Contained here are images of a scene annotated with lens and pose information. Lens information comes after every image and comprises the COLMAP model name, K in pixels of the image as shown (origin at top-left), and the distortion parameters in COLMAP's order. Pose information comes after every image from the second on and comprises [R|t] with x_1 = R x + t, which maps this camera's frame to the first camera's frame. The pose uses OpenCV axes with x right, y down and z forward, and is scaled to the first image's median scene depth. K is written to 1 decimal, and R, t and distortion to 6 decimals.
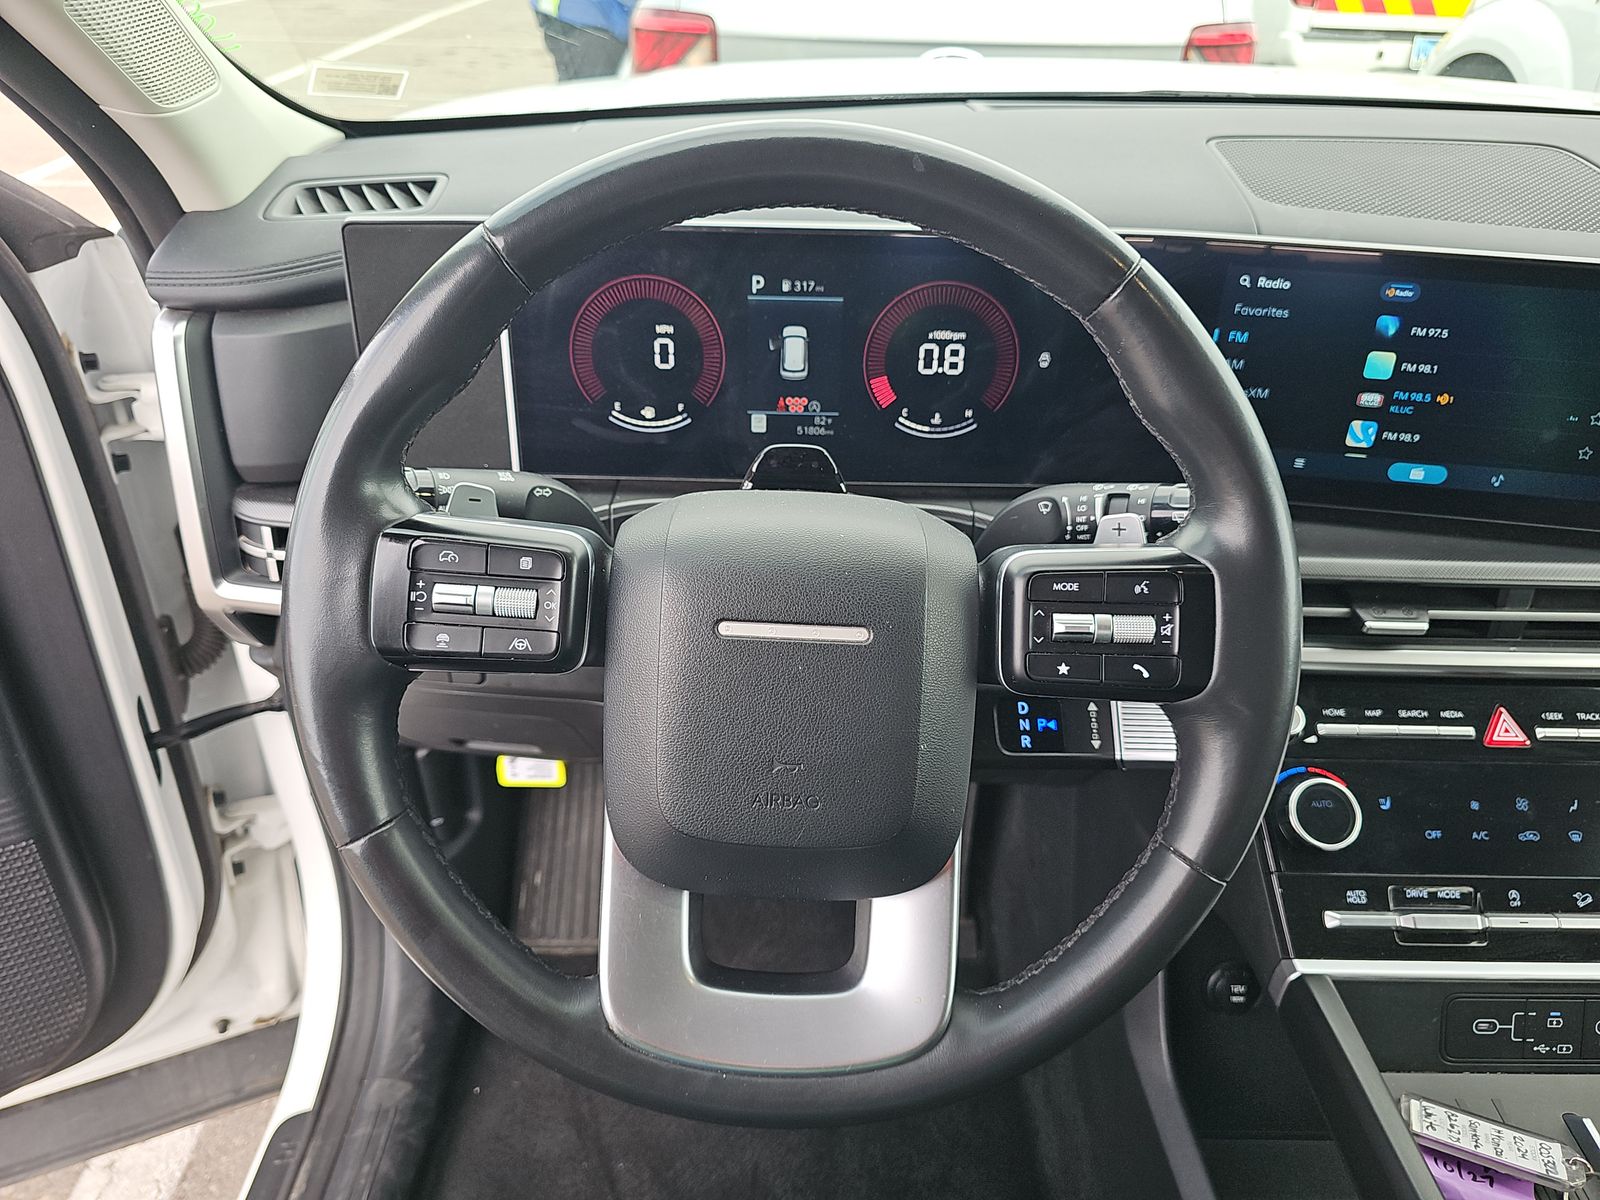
lens RADIAL K [[1059.3, 0, 787.6], [0, 1059.3, 601.9], [0, 0, 1]] dist [0.027384, -0.018963]
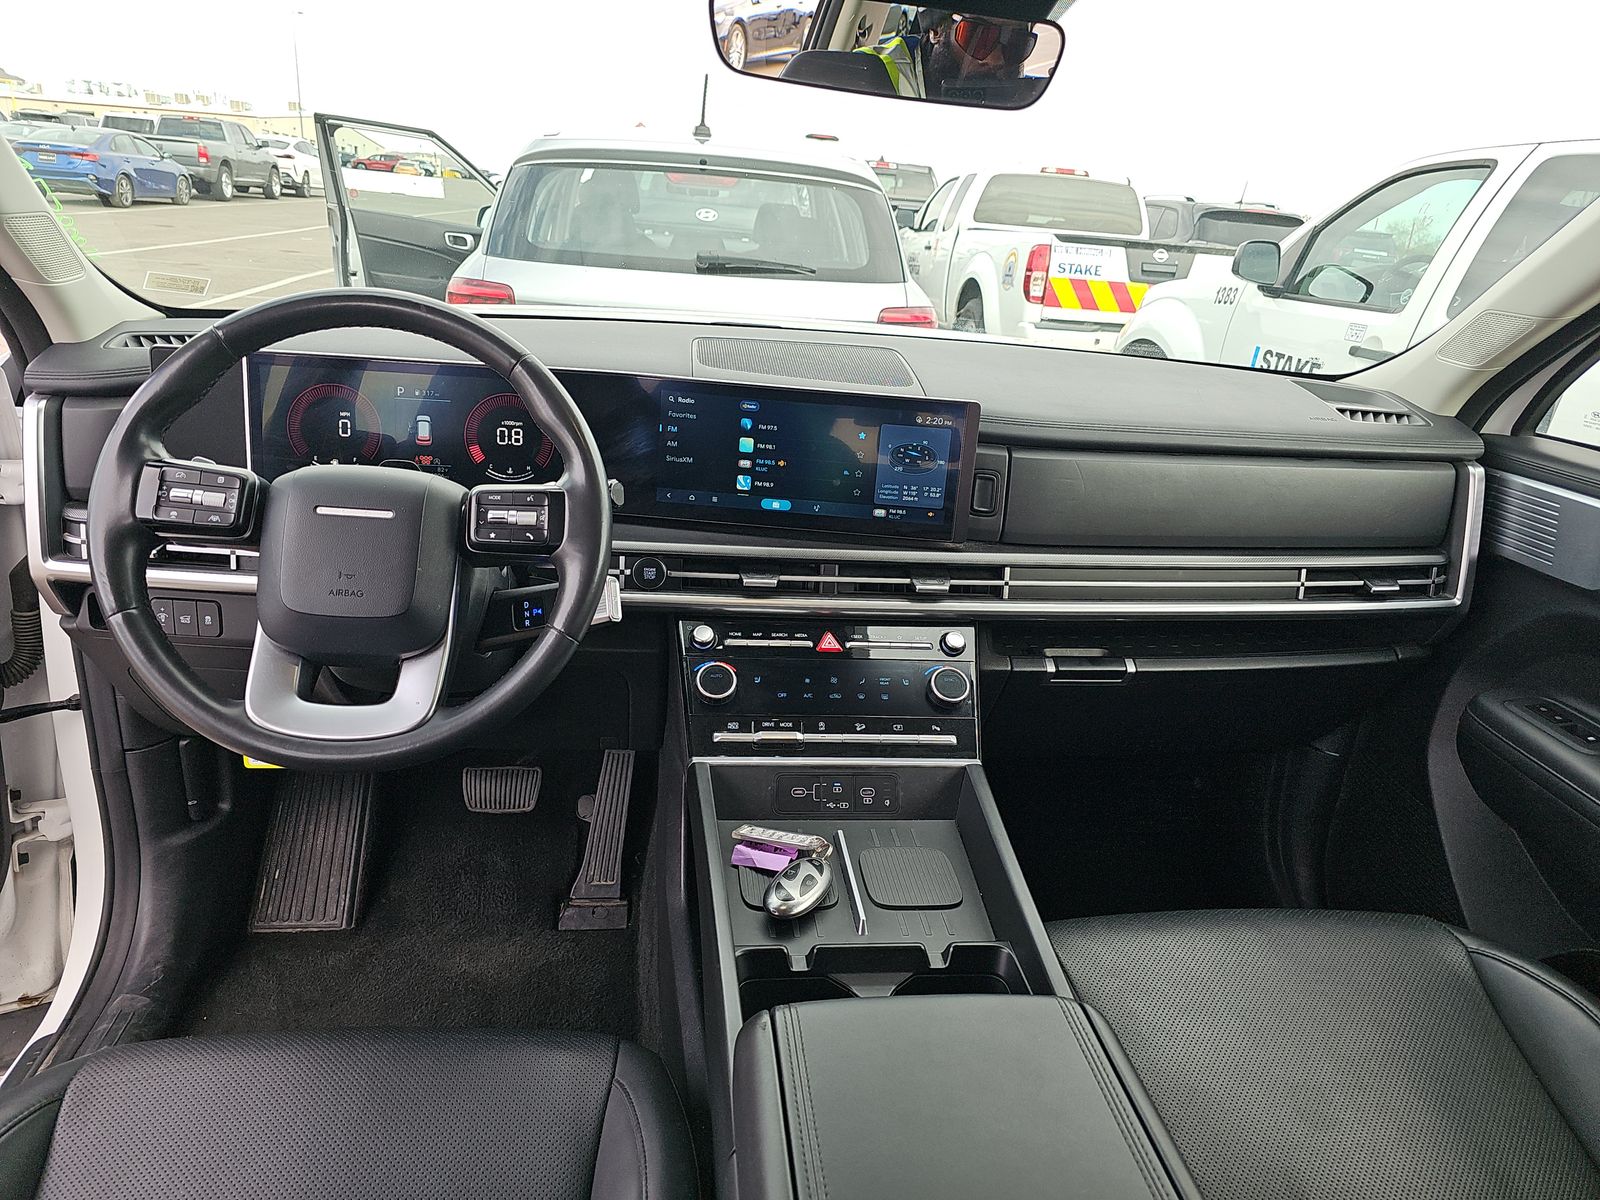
lens RADIAL K [[1059.3, 0, 808.9], [0, 1059.3, 609.1], [0, 0, 1]] dist [0.027384, -0.018963]
pose [[0.989579, 0.005968, 0.143866, 0.392692], [0.025455, 0.976153, -0.215586, 0.457765], [-0.141721, 0.217001, 0.965829, -0.740452]]
